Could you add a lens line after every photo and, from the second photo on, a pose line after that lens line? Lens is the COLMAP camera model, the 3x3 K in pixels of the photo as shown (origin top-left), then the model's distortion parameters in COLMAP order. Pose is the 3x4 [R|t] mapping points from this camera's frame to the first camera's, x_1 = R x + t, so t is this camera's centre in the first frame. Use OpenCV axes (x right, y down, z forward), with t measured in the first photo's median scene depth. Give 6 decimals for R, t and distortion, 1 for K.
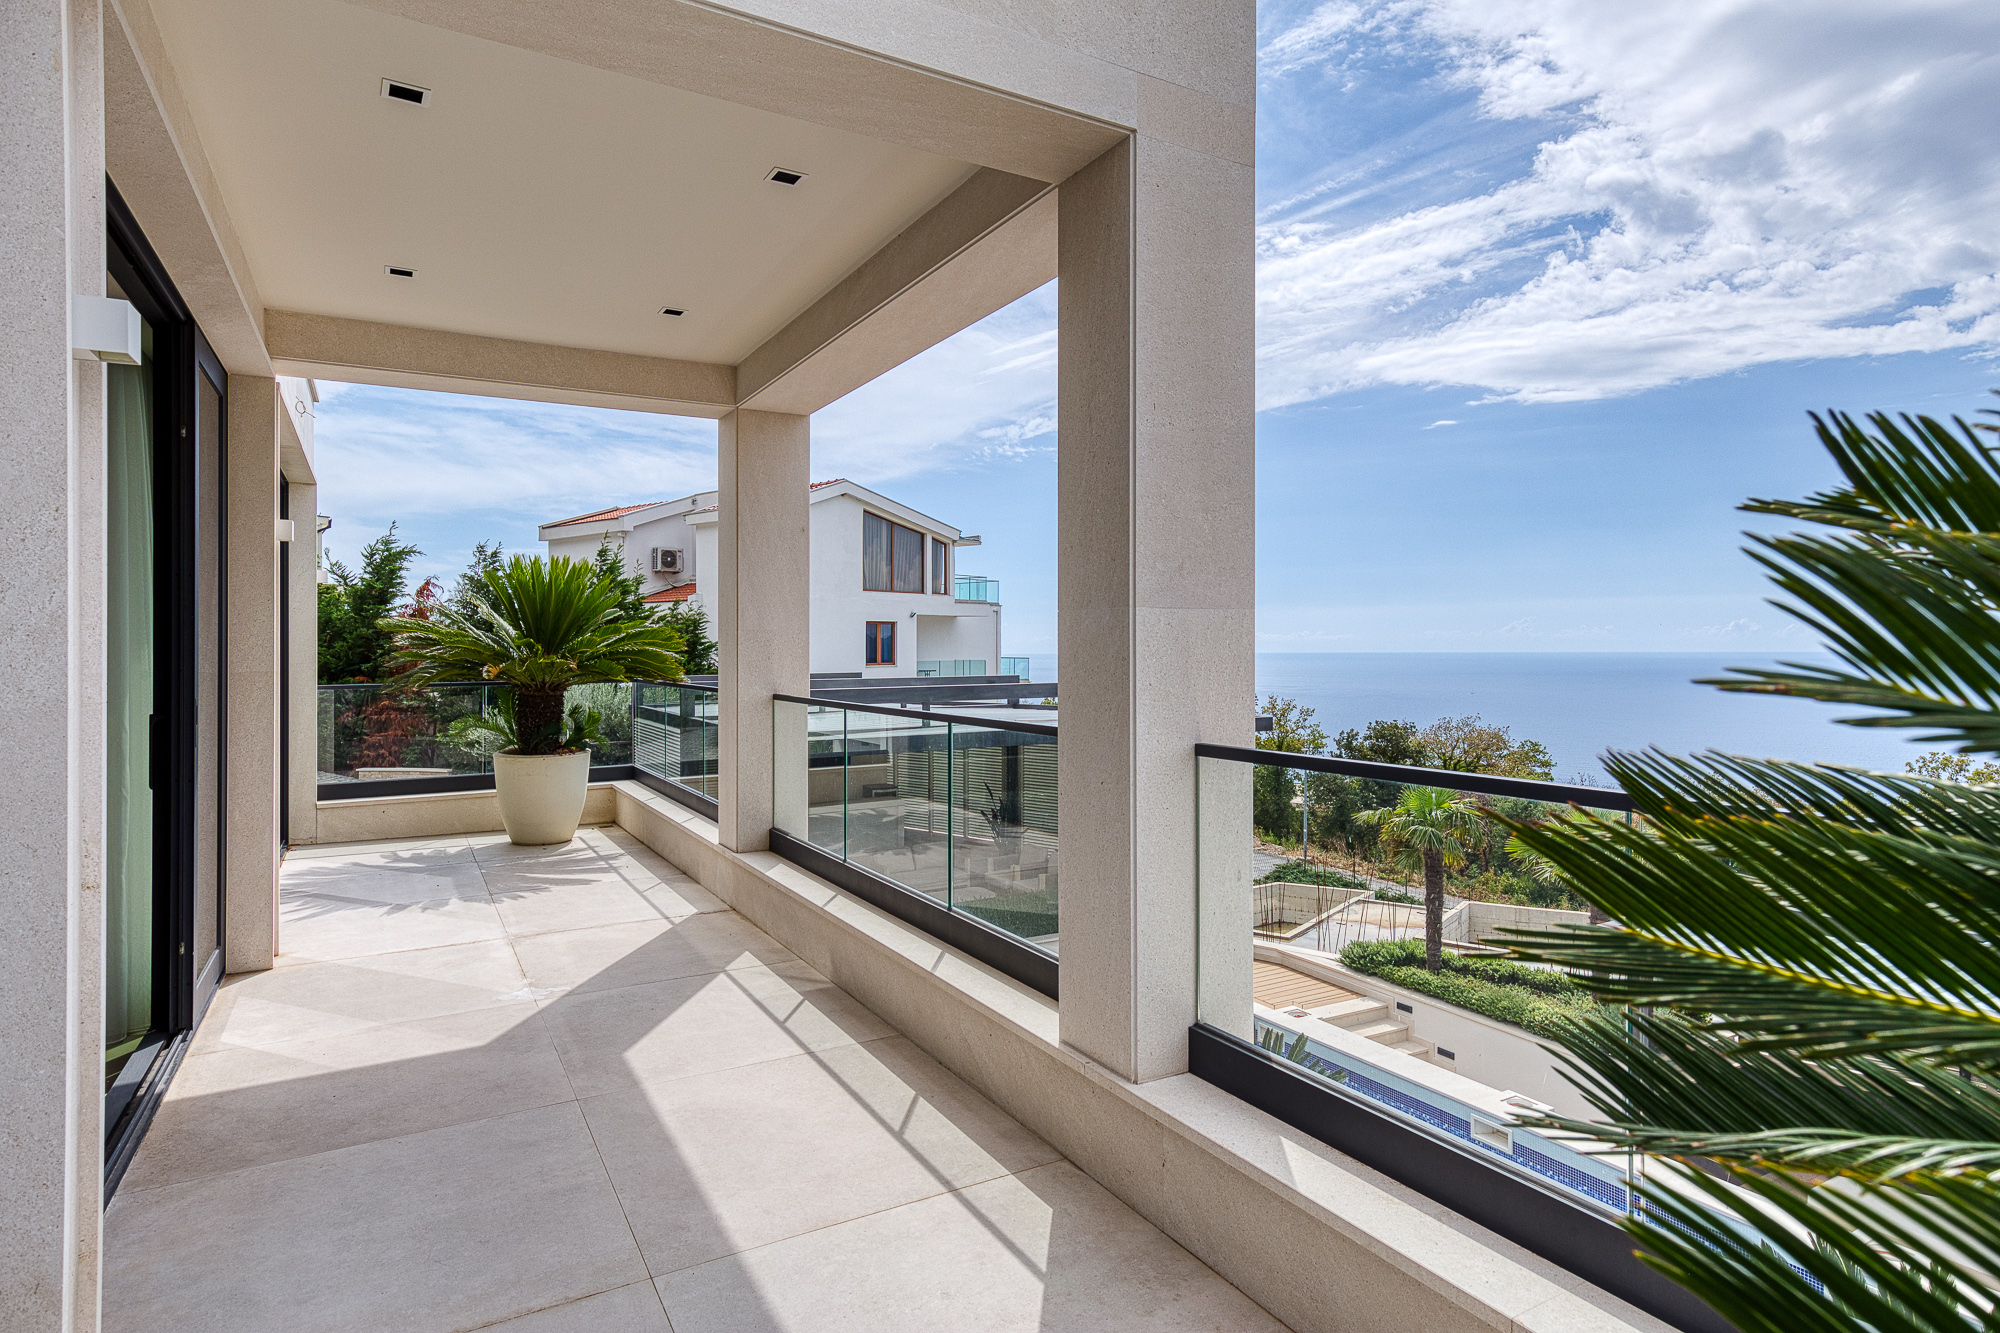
lens RADIAL K [[1076.6, 0, 1010.9], [0, 1076.6, 592.7], [0, 0, 1]] dist [-0.000882, -0.000321]
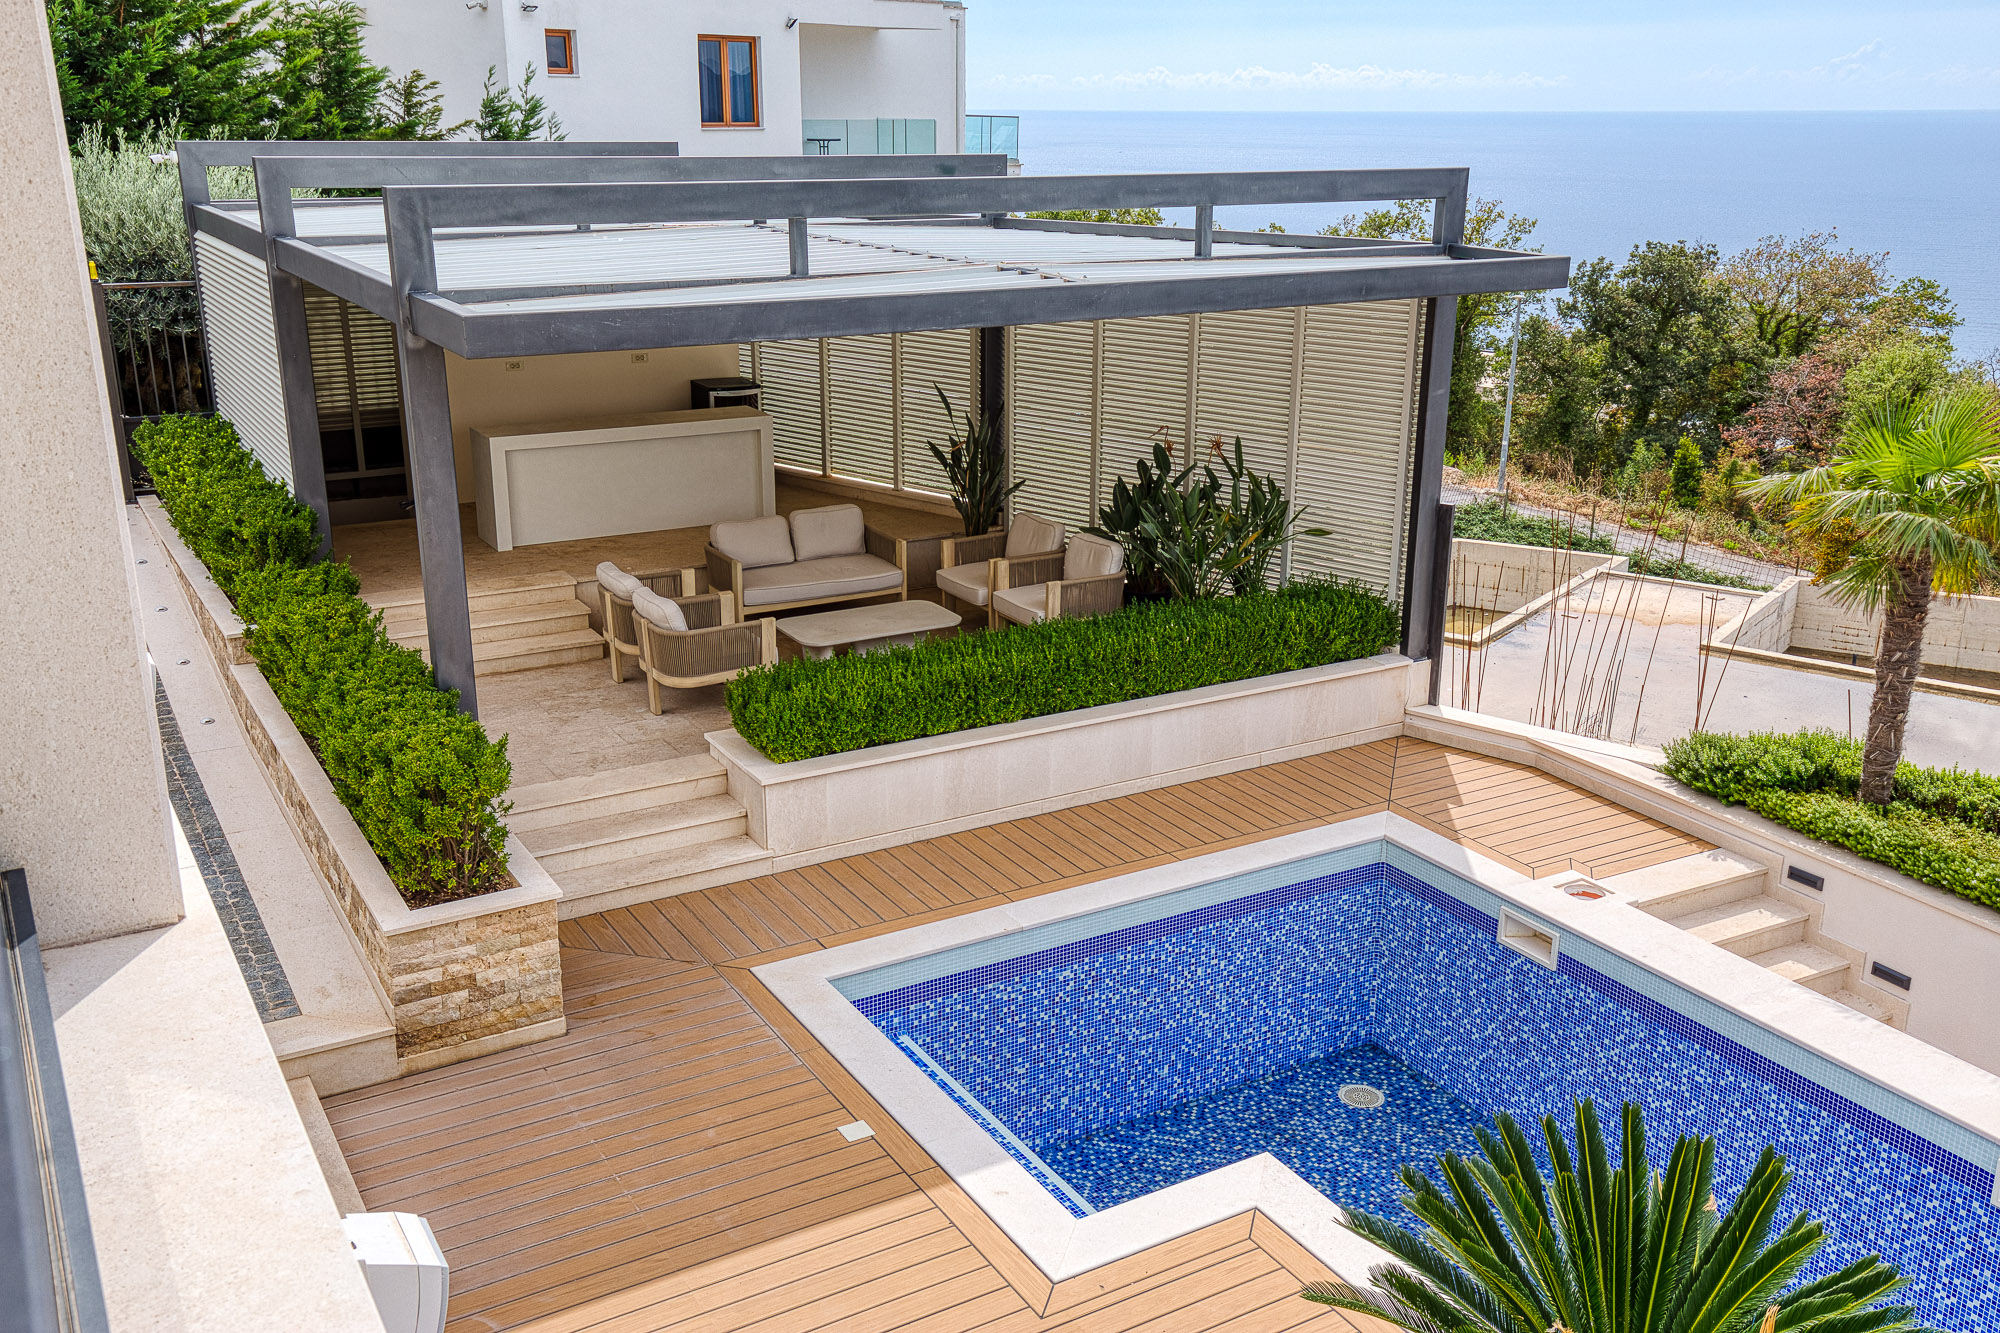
lens RADIAL K [[1791.1, 0, 1015.0], [0, 1791.1, 666.1], [0, 0, 1]] dist [0.057451, 0.001870]
pose [[0.999740, 0.006477, 0.021851, -0.006425], [-0.013696, 0.937068, 0.348878, 0.015999], [-0.018217, -0.349087, 0.936913, 0.250135]]
